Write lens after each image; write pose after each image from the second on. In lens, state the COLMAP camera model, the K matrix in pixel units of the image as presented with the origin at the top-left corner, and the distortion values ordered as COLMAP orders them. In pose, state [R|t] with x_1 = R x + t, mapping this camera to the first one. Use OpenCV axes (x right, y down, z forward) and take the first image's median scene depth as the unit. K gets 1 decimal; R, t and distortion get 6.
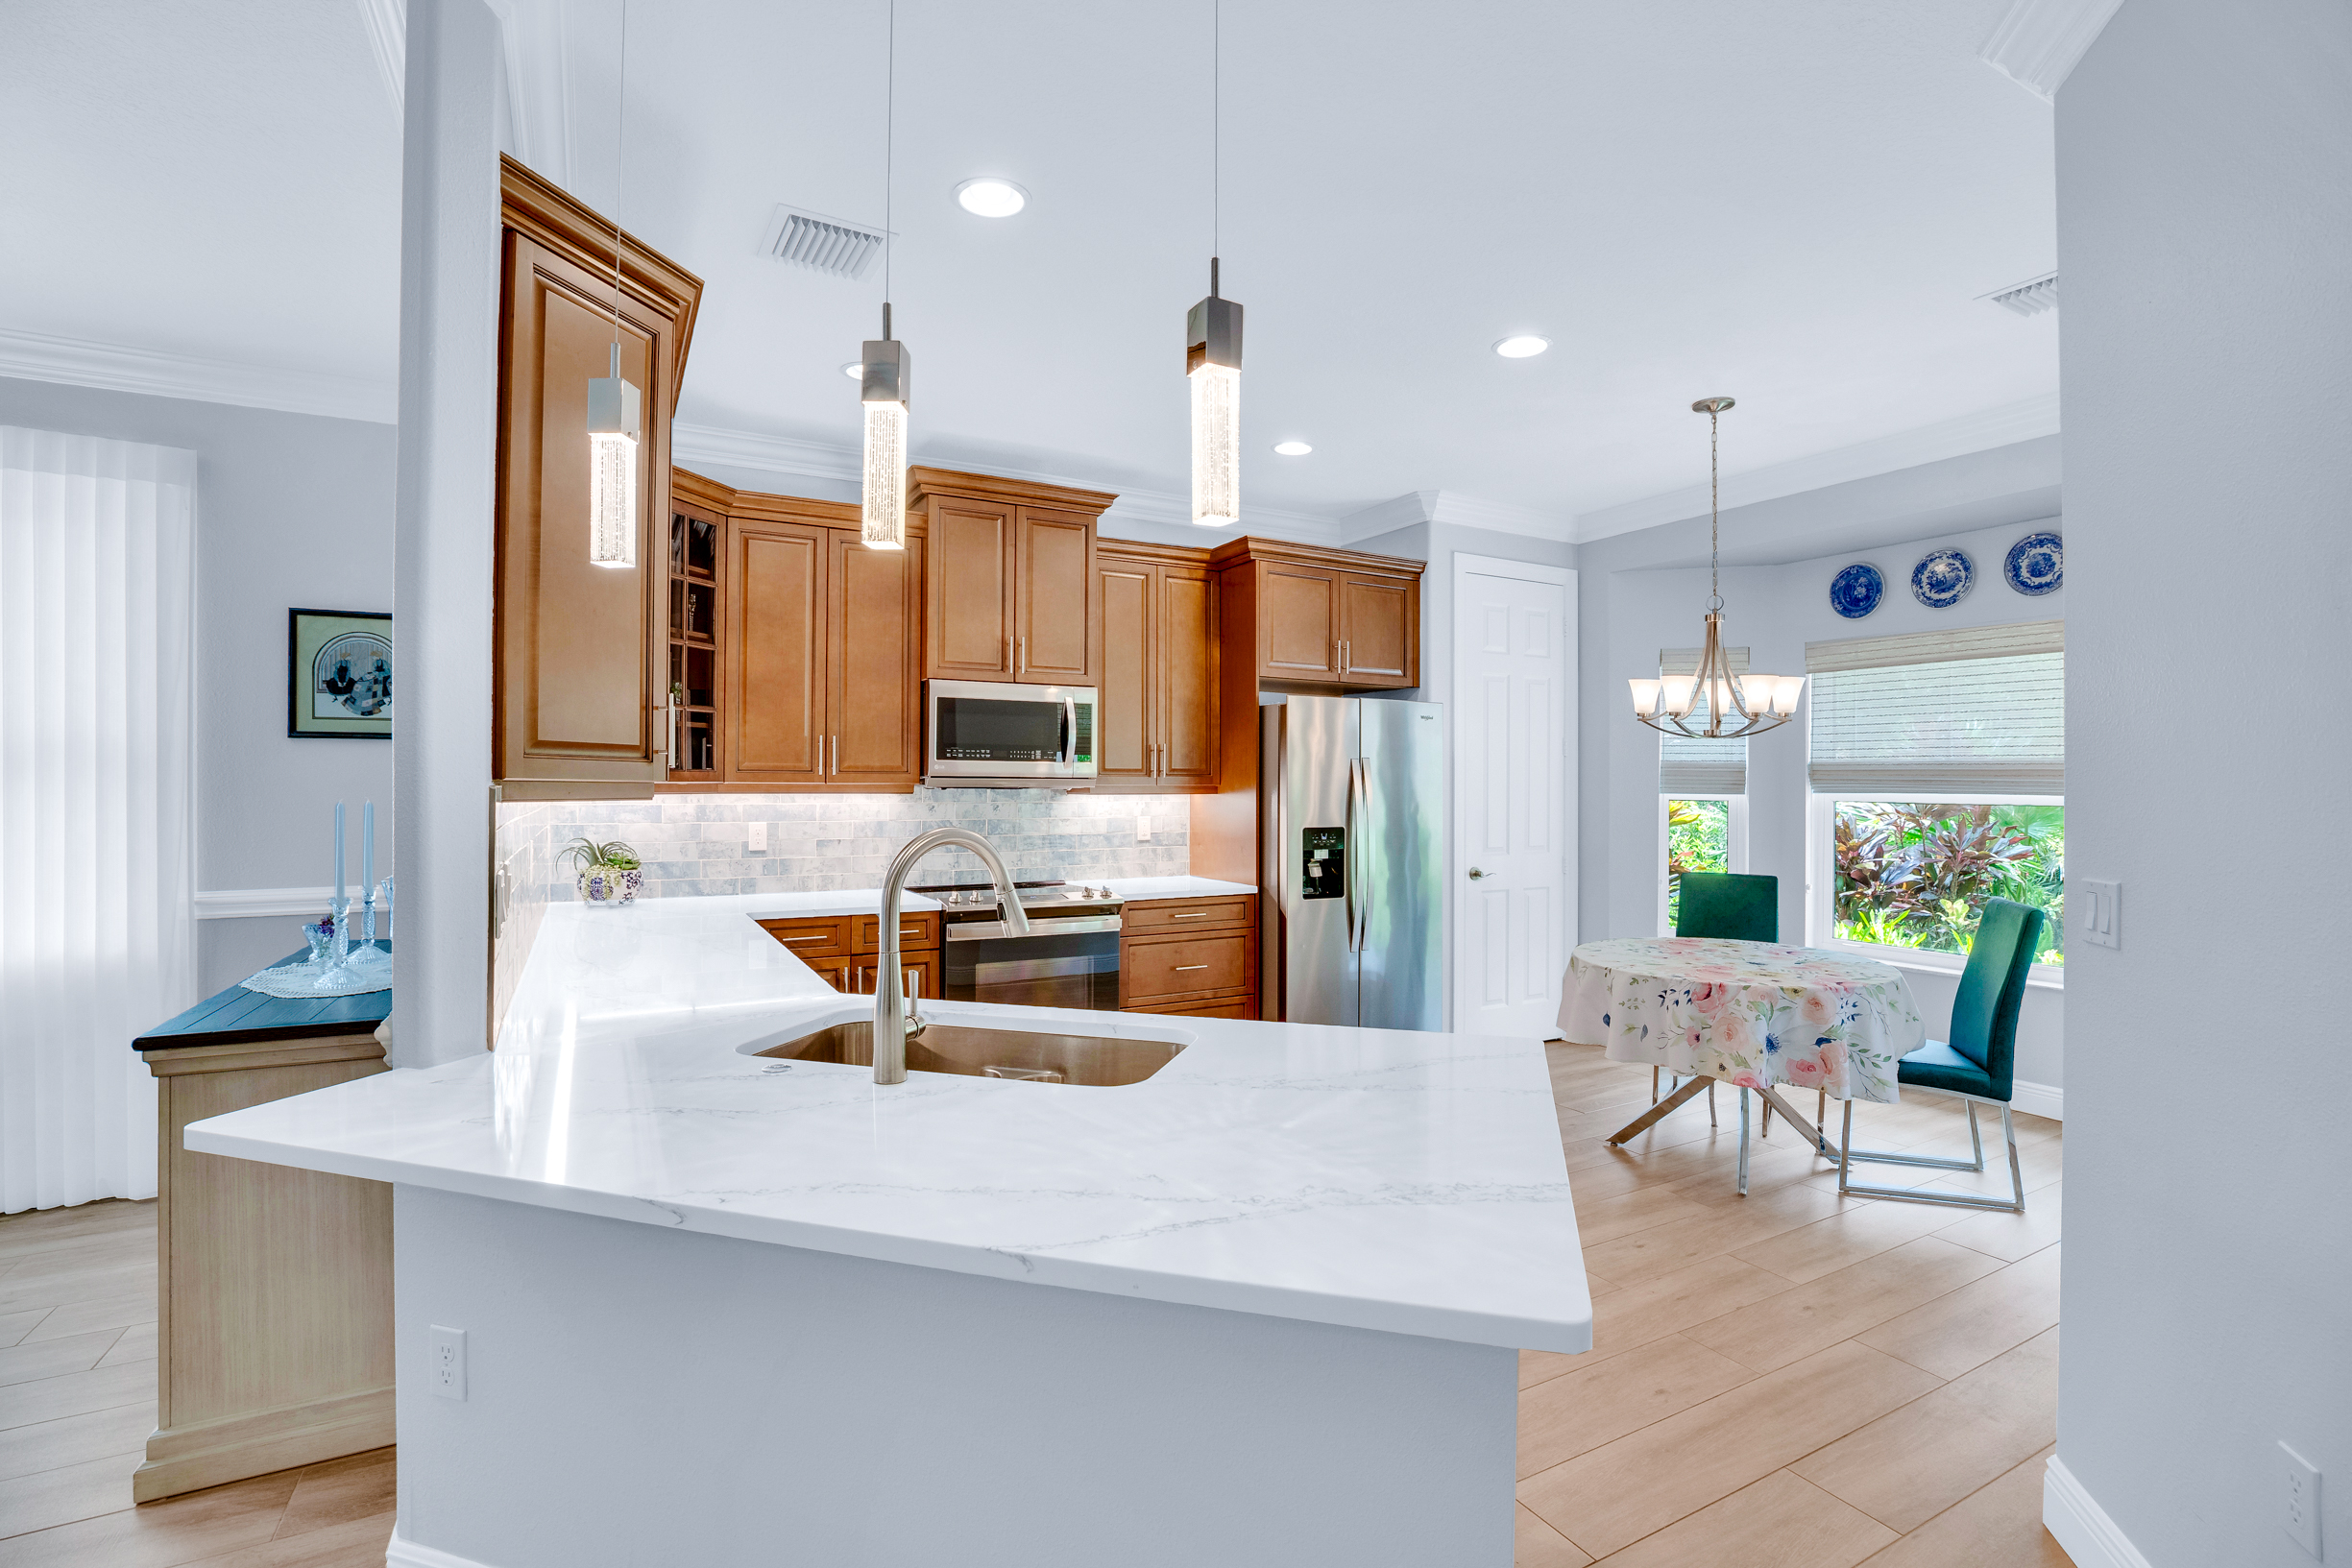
lens RADIAL K [[1080.0, 0, 1190.0], [0, 1080.0, 782.0], [0, 0, 1]] dist [-0.040704, 0.009355]
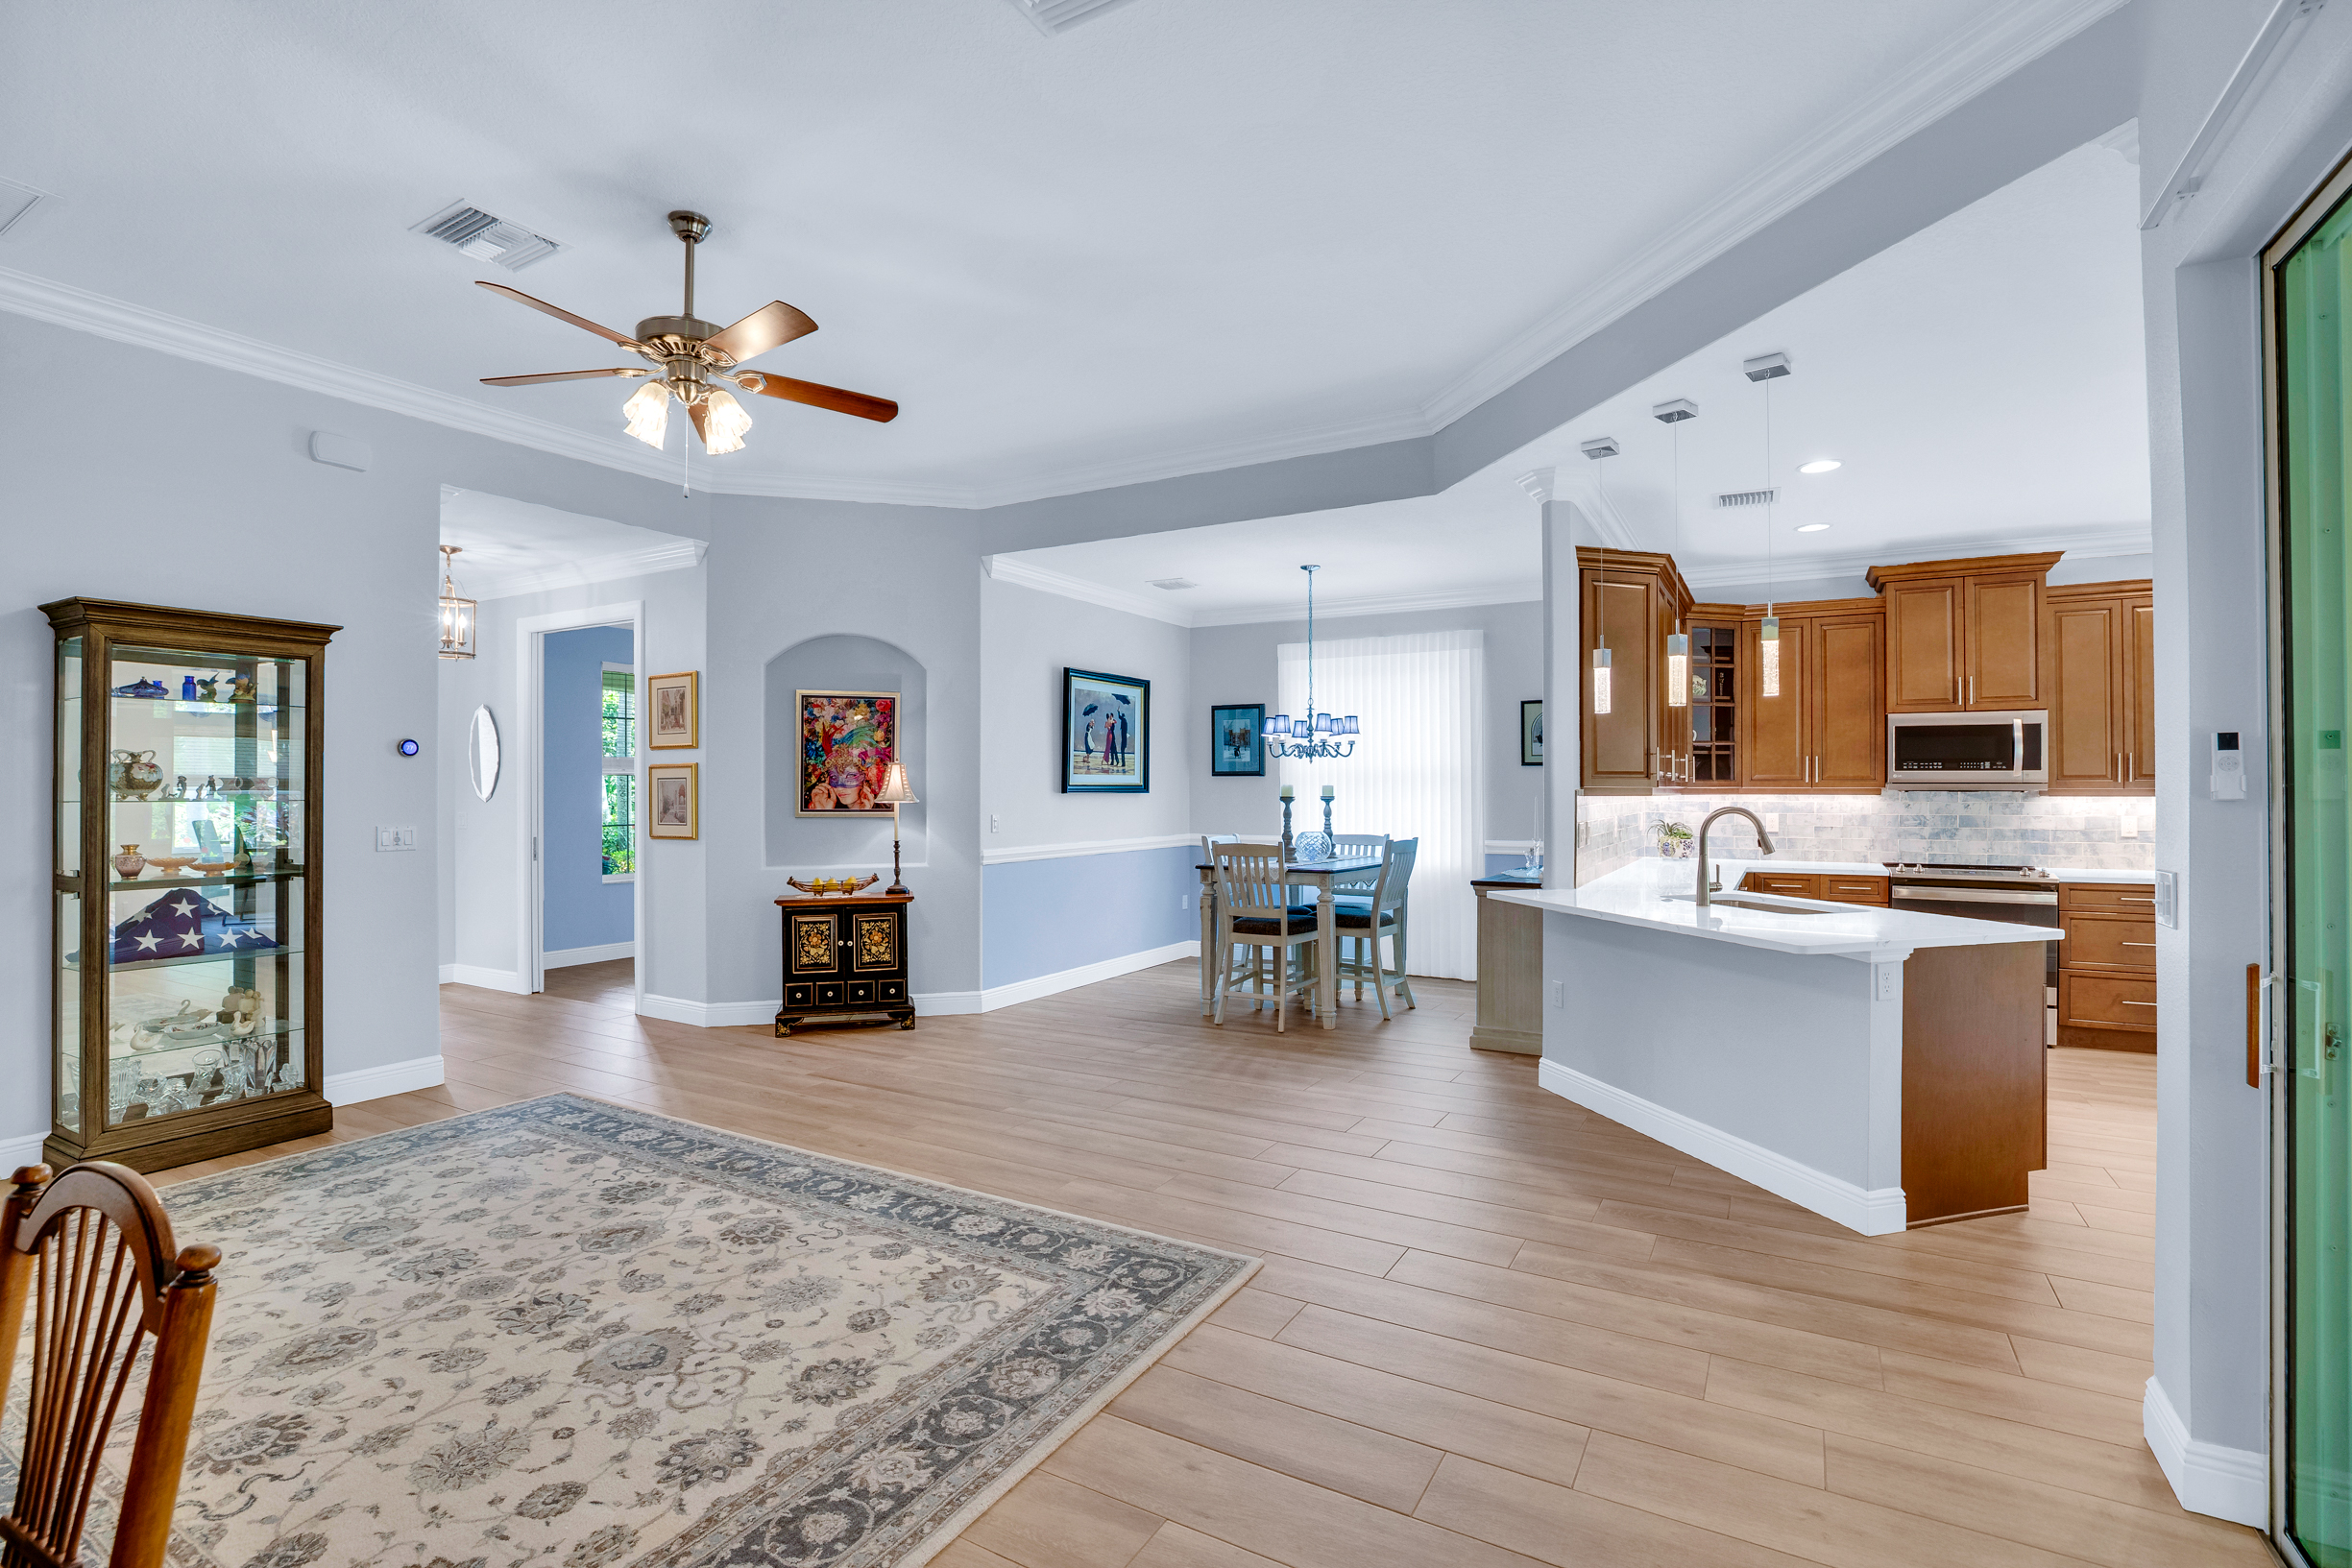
lens RADIAL K [[1080.0, 0, 1185.9], [0, 1080.0, 777.4], [0, 0, 1]] dist [-0.040704, 0.009355]
pose [[0.520397, -0.010264, -0.853863, 0.449608], [0.003322, 0.999945, -0.009996, -0.001129], [0.853918, 0.002365, 0.520403, -0.491268]]
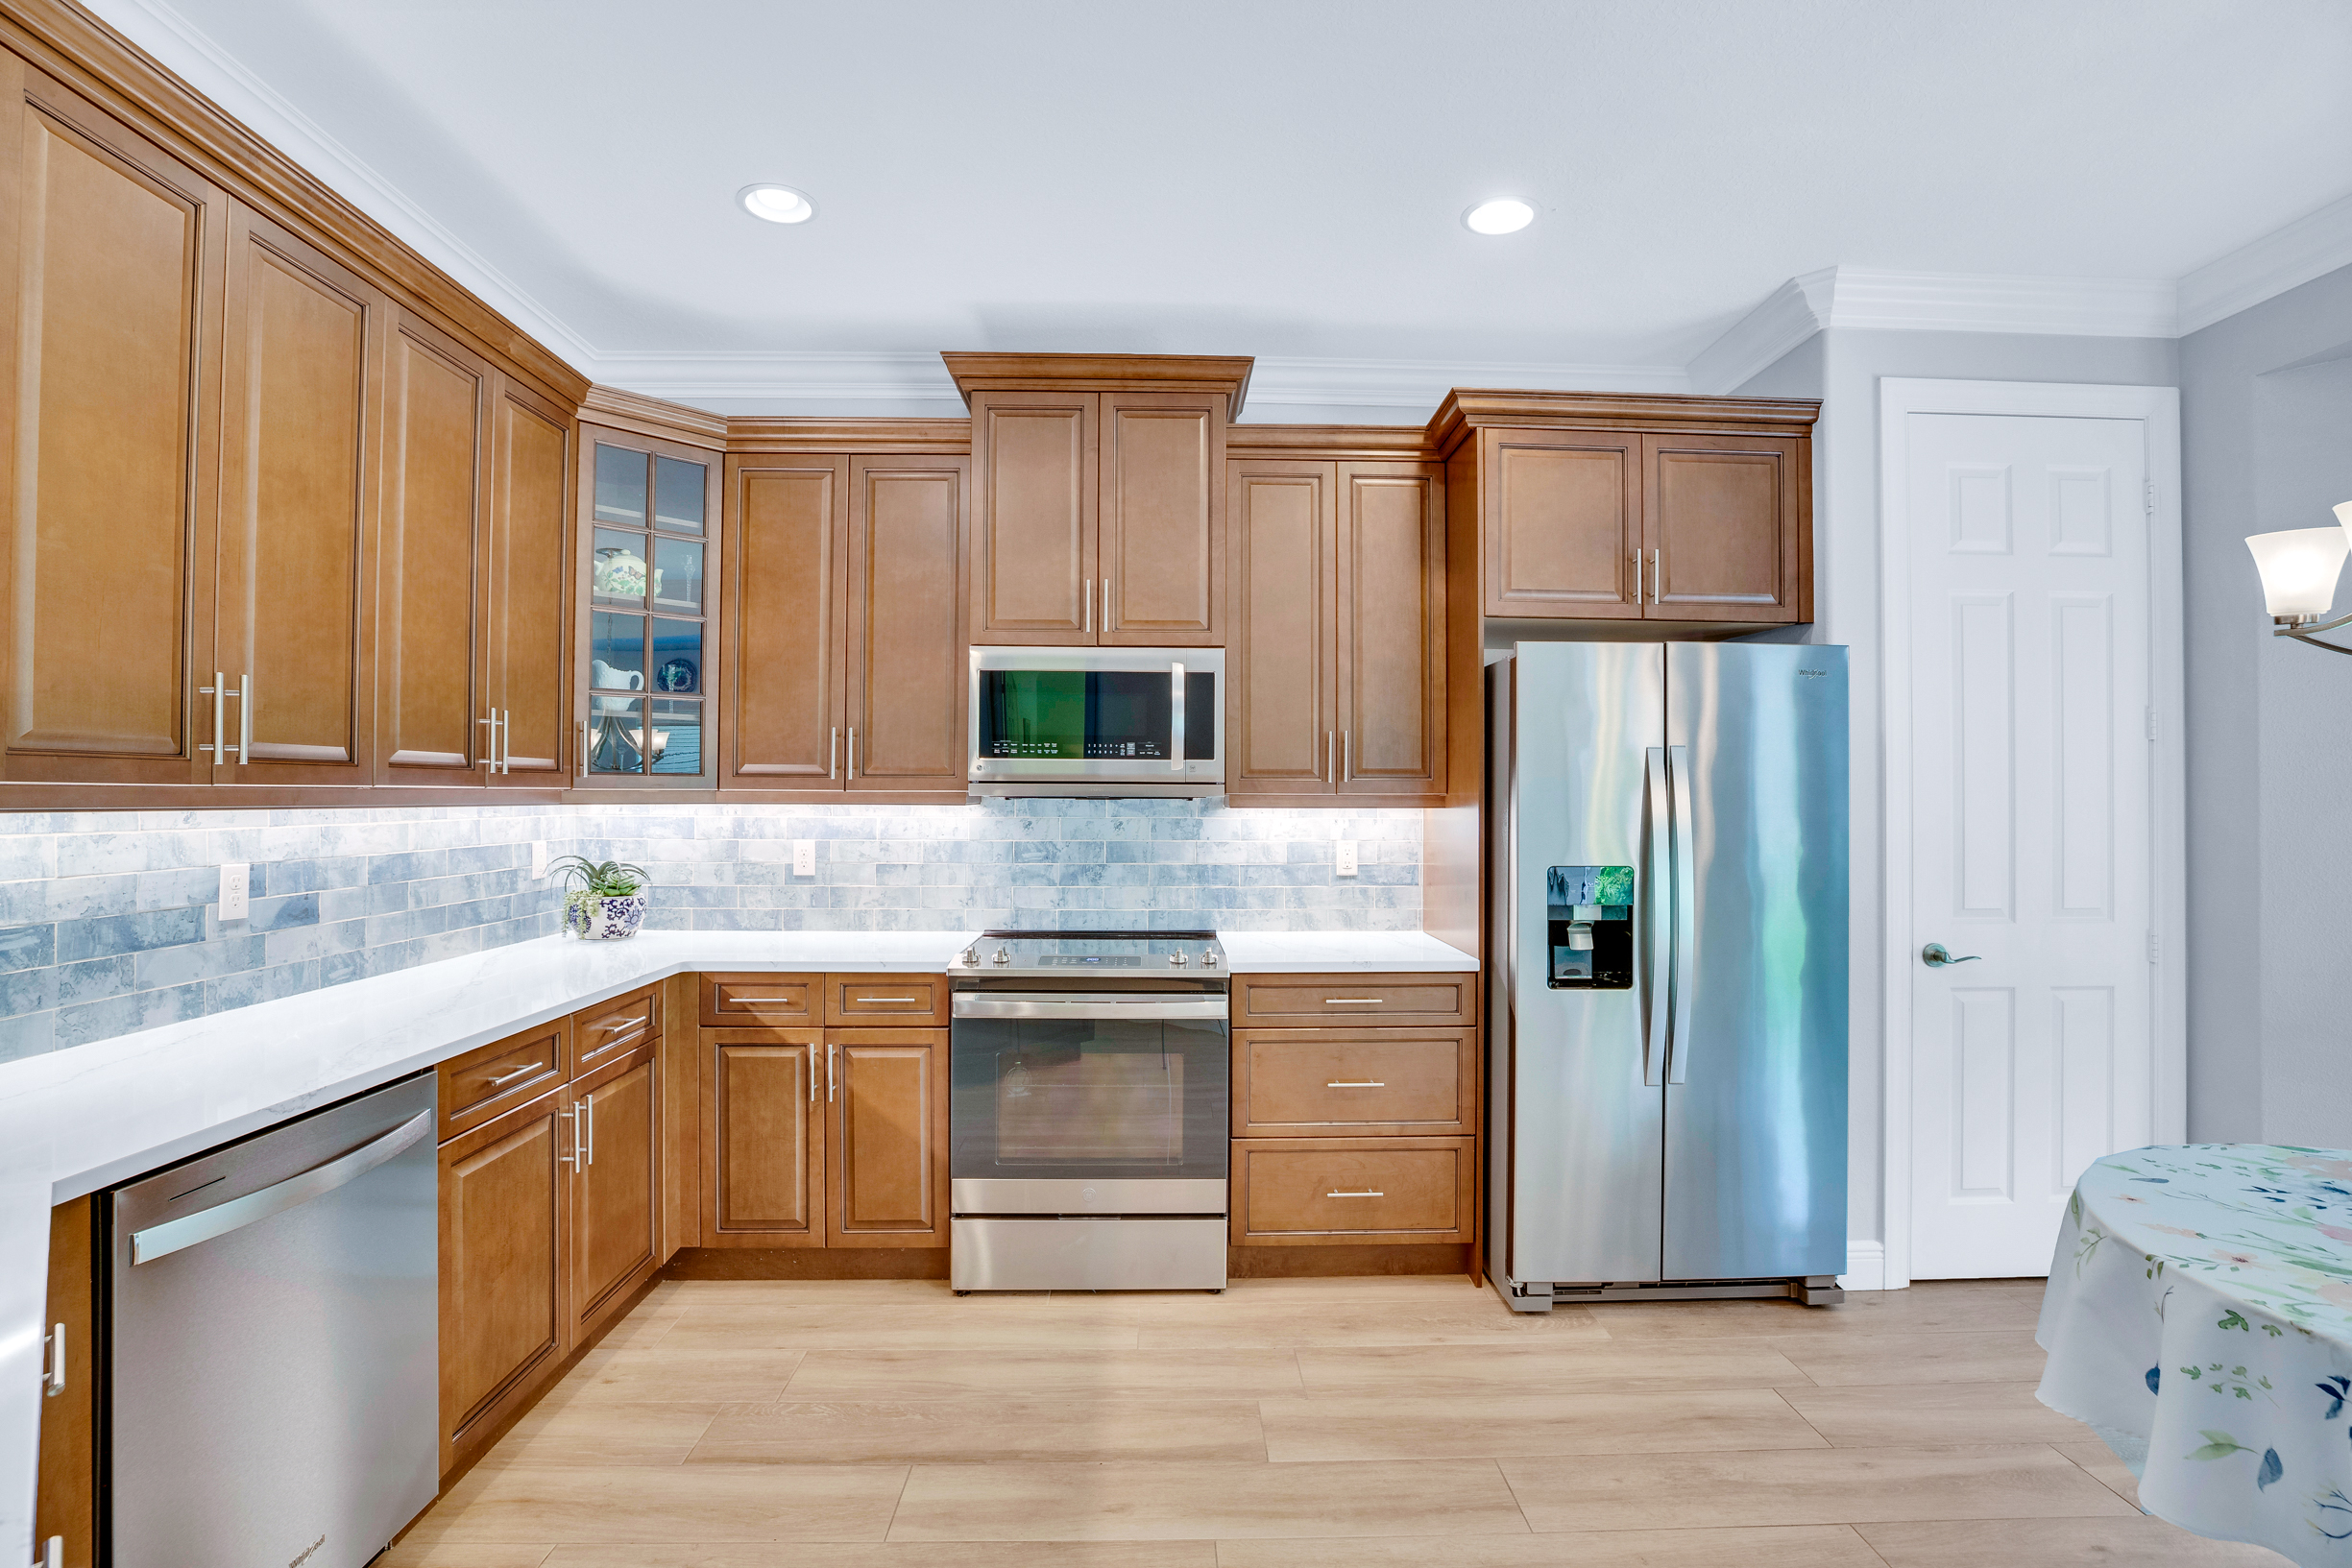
lens RADIAL K [[1080.0, 0, 1186.4], [0, 1080.0, 779.8], [0, 0, 1]] dist [-0.040704, 0.009355]
pose [[0.888578, -0.005820, -0.458688, 0.207929], [0.000093, 0.999922, -0.012507, 0.002759], [0.458725, 0.011071, 0.888509, 0.411510]]
